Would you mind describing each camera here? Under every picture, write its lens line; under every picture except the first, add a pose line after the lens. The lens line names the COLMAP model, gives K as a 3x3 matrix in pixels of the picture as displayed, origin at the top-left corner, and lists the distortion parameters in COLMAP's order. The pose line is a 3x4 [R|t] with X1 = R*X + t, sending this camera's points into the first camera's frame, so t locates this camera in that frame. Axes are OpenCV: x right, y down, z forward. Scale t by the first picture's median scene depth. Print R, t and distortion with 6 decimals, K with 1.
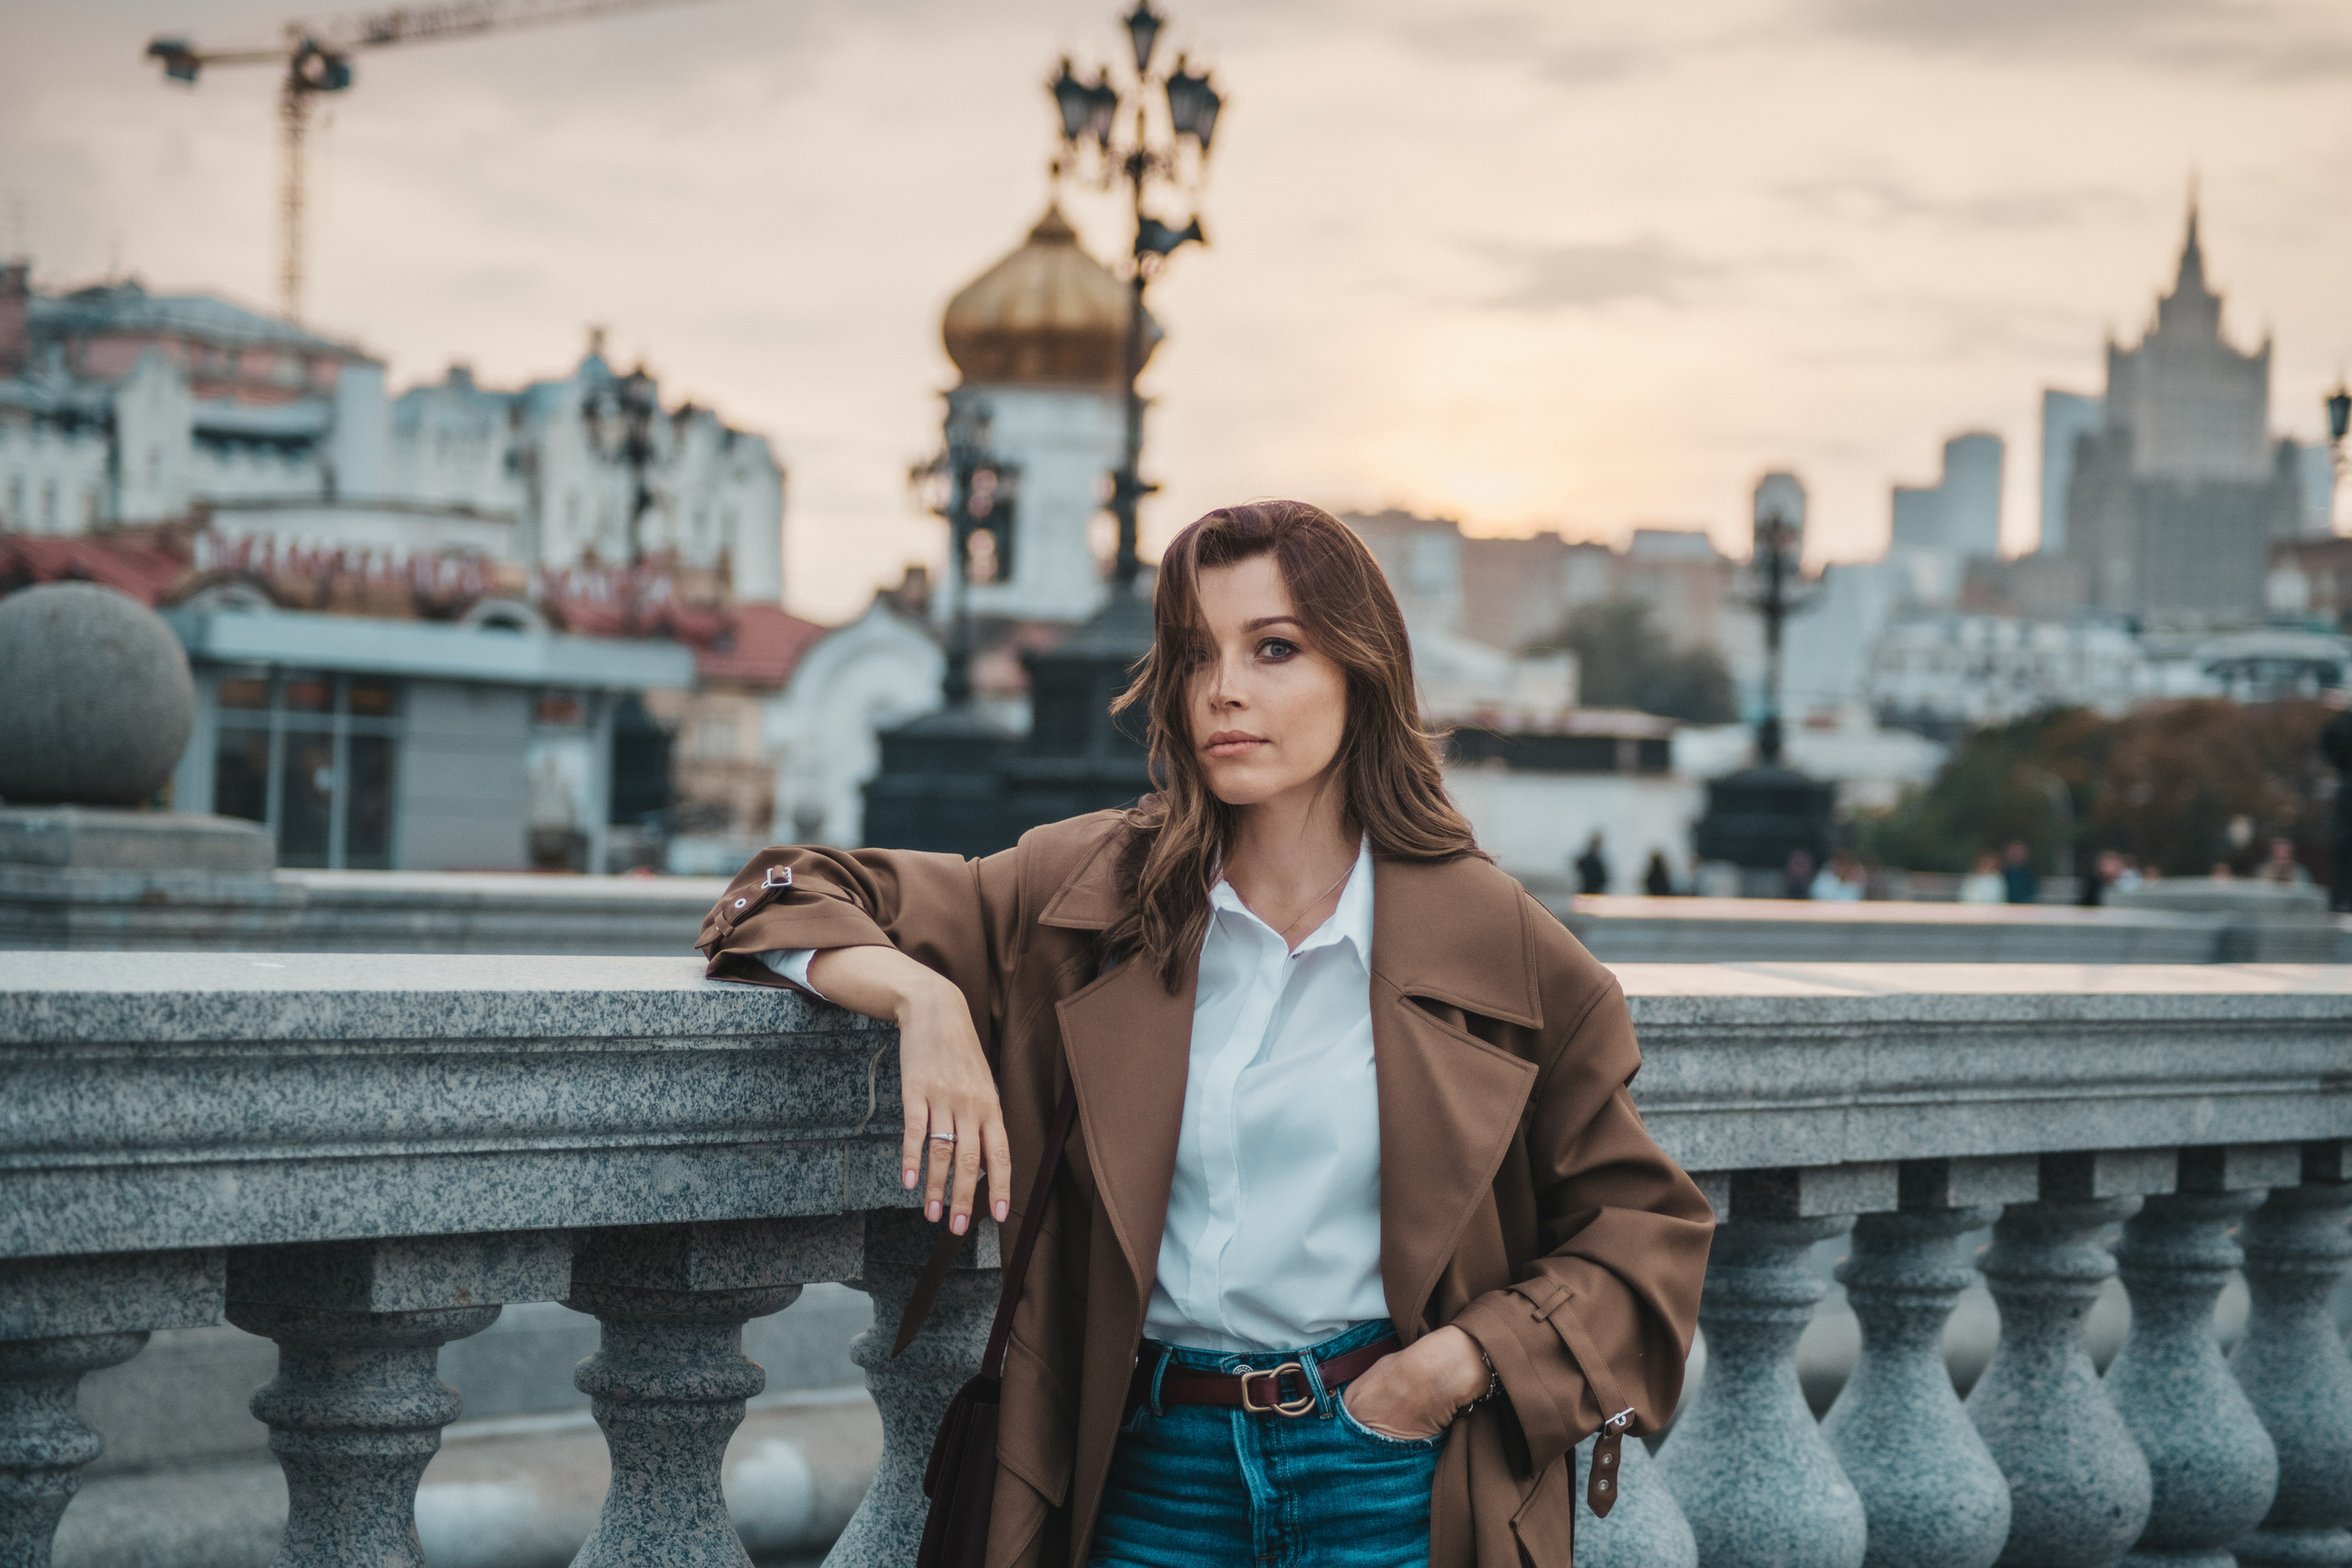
lens RADIAL K [[5916.0, 0, 1200.4], [0, 5916.0, 774.1], [0, 0, 1]] dist [0.122272, 1.470746]
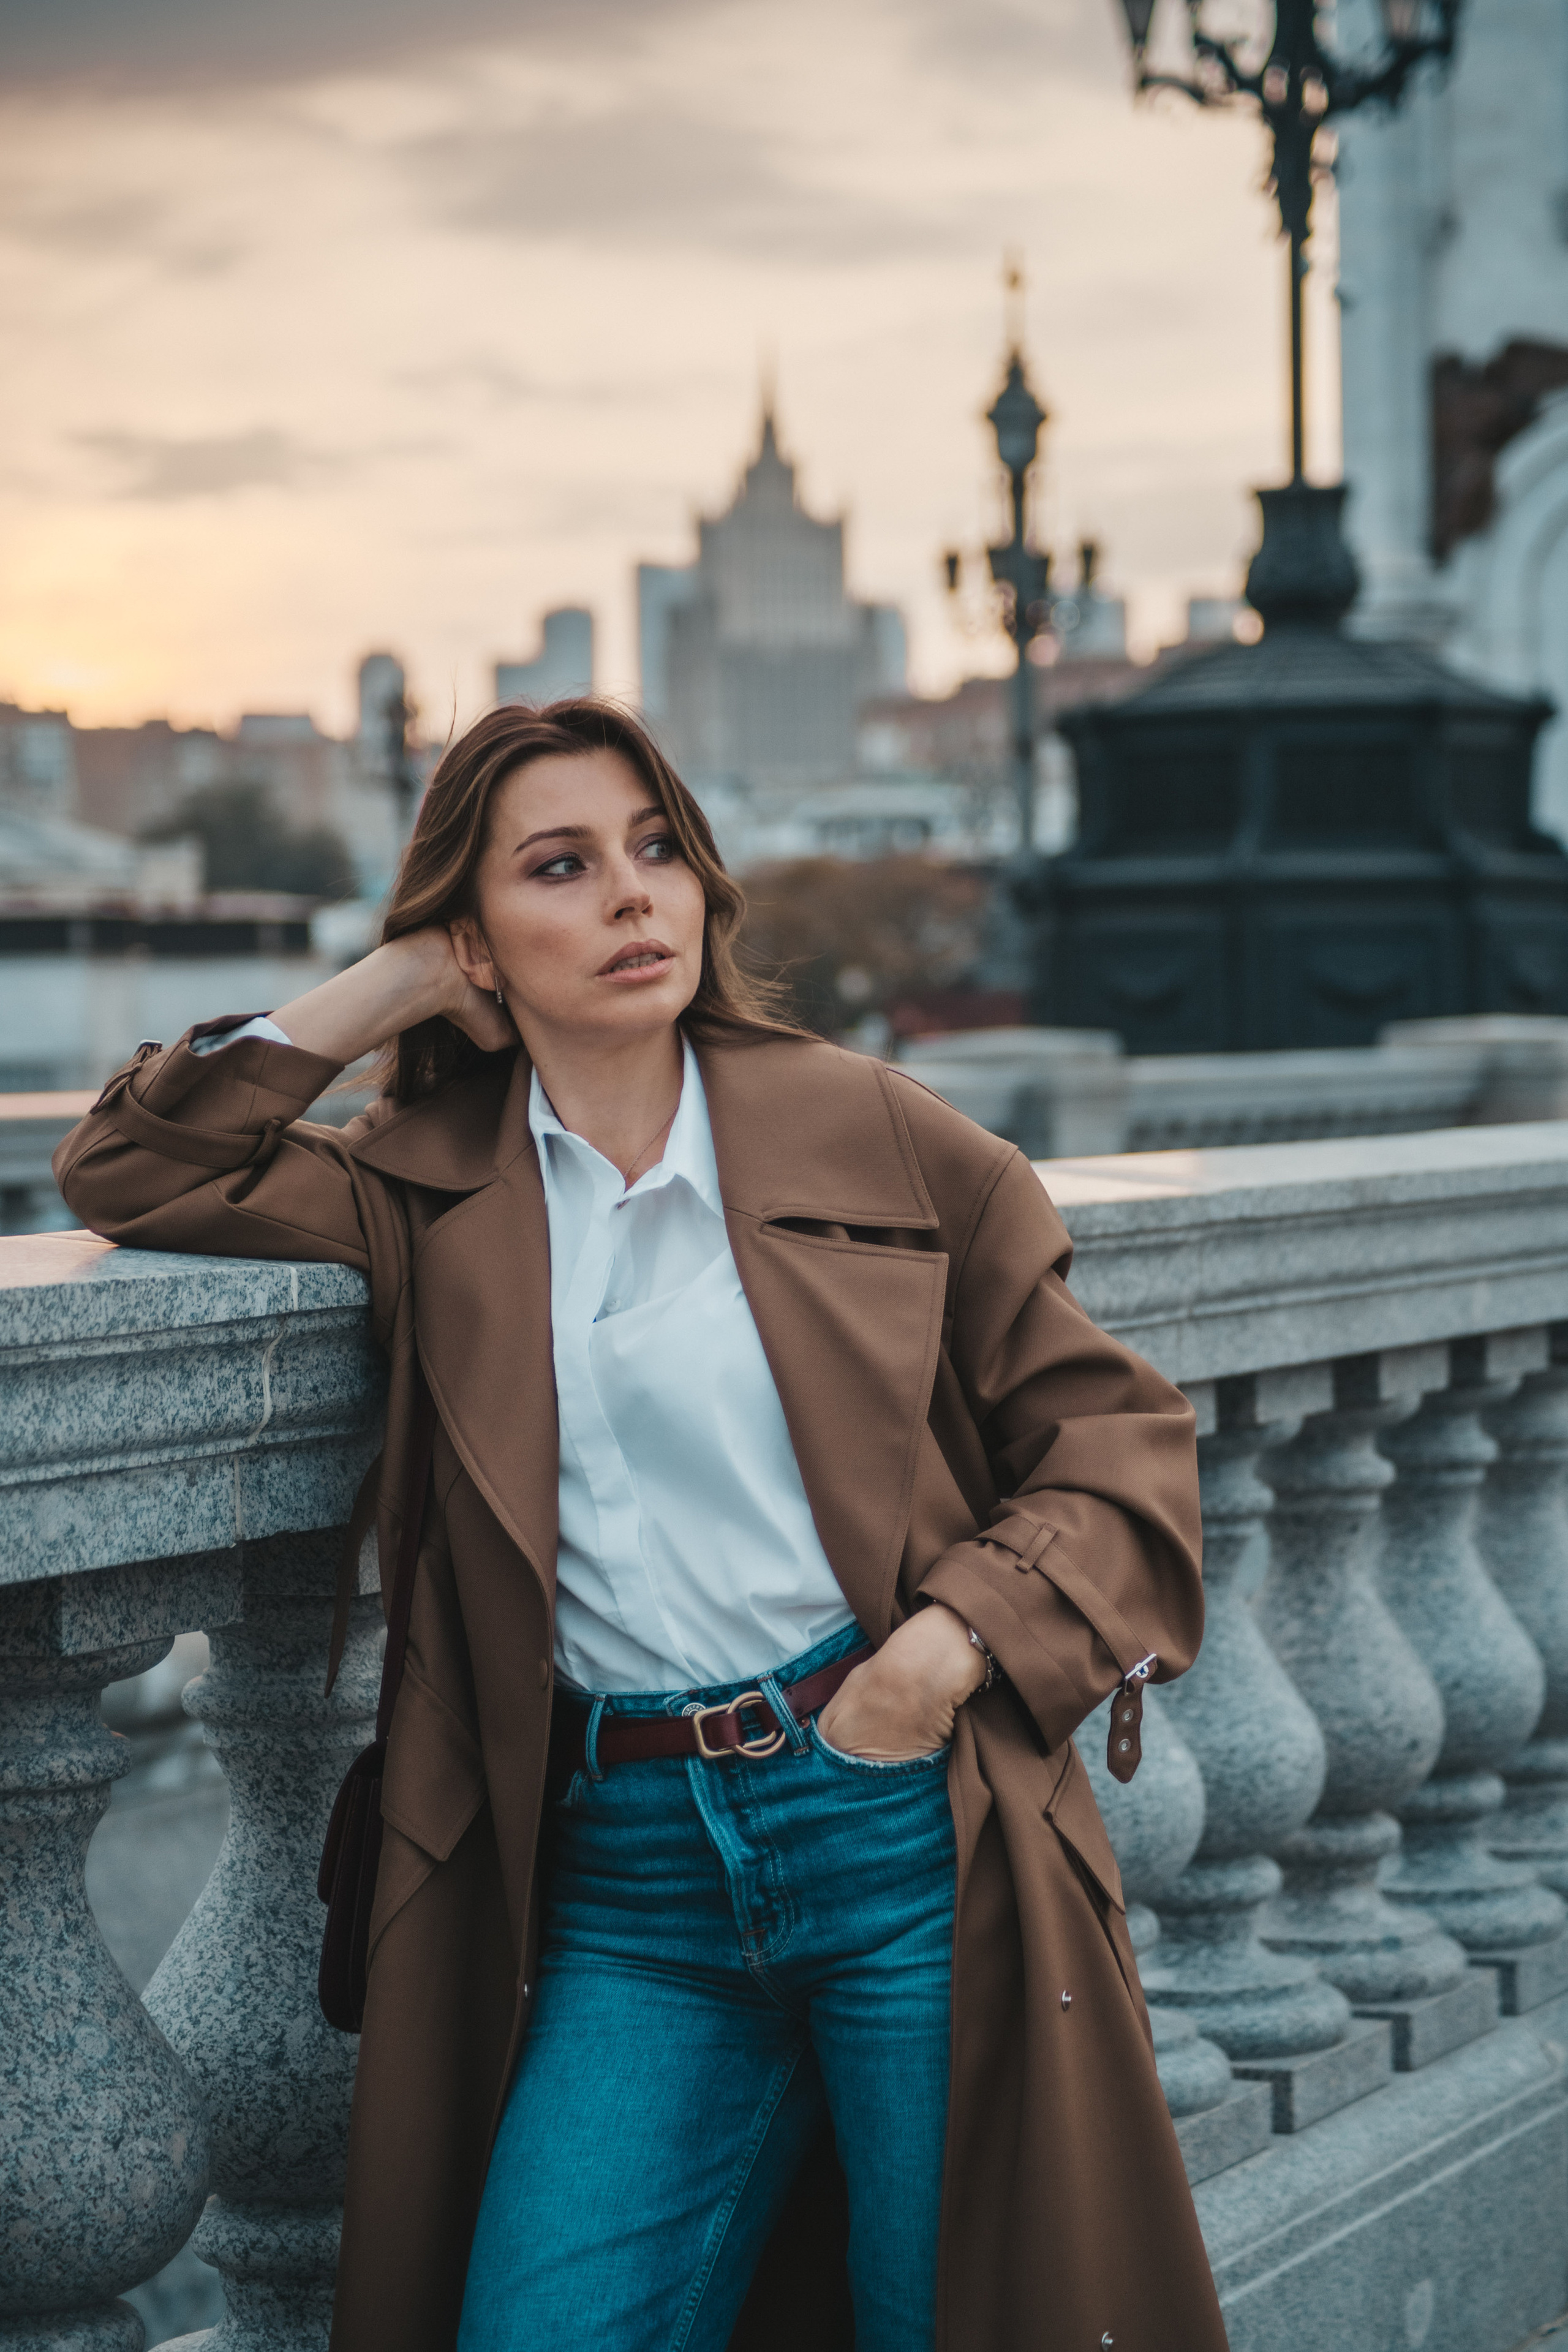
lens RADIAL K [[5863.7, 0, 784.0], [0, 5863.7, 1176.0], [0, 0, 1]] dist [0.111858, 1.231852]
pose [[0.985724, -0.054921, 0.159158, -0.089830], [0.048890, 0.997939, 0.041570, -0.004164], [-0.161113, -0.033195, 0.986378, 0.165549]]
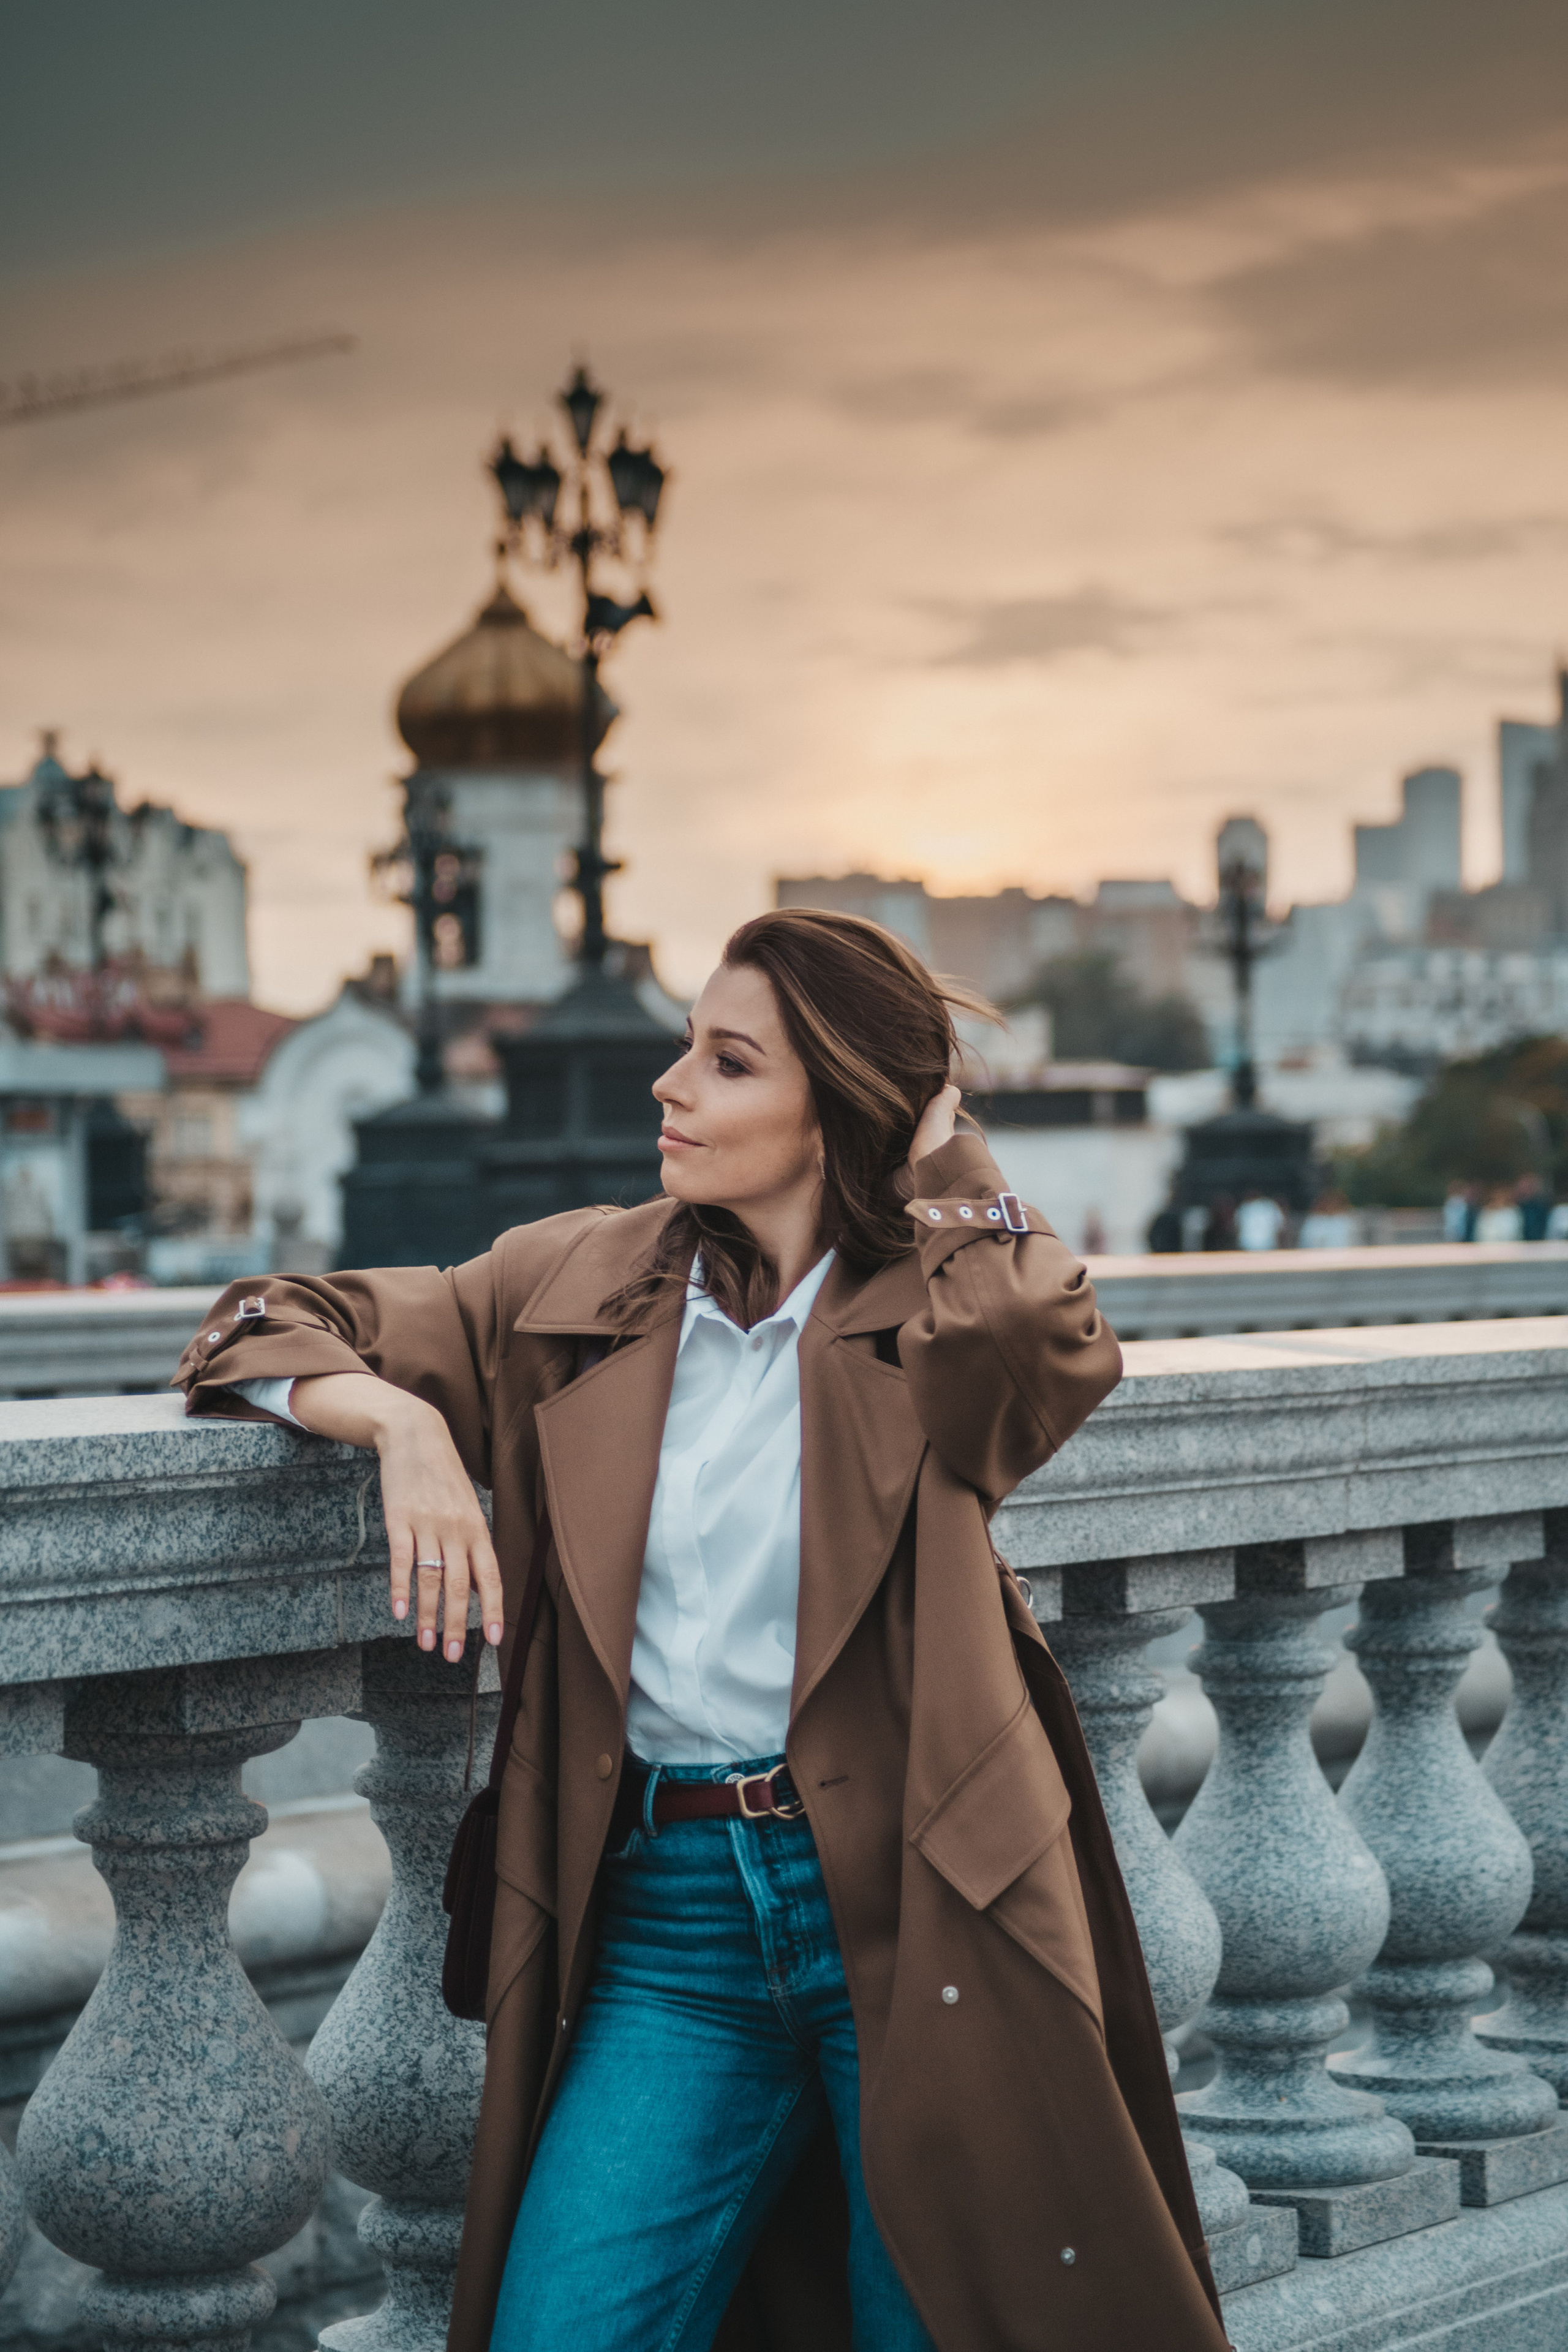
lens RADIAL K [[5924.1, 0, 784.0], [0, 5924.1, 1176.0], [0, 0, 1]] dist [0.093204, 1.789130]
pose [[0.998493, -0.051992, 0.017579, 0.000168], [0.051899, 0.998636, 0.005729, -0.004482], [-0.017853, -0.004808, 0.999829, 0.012531]]
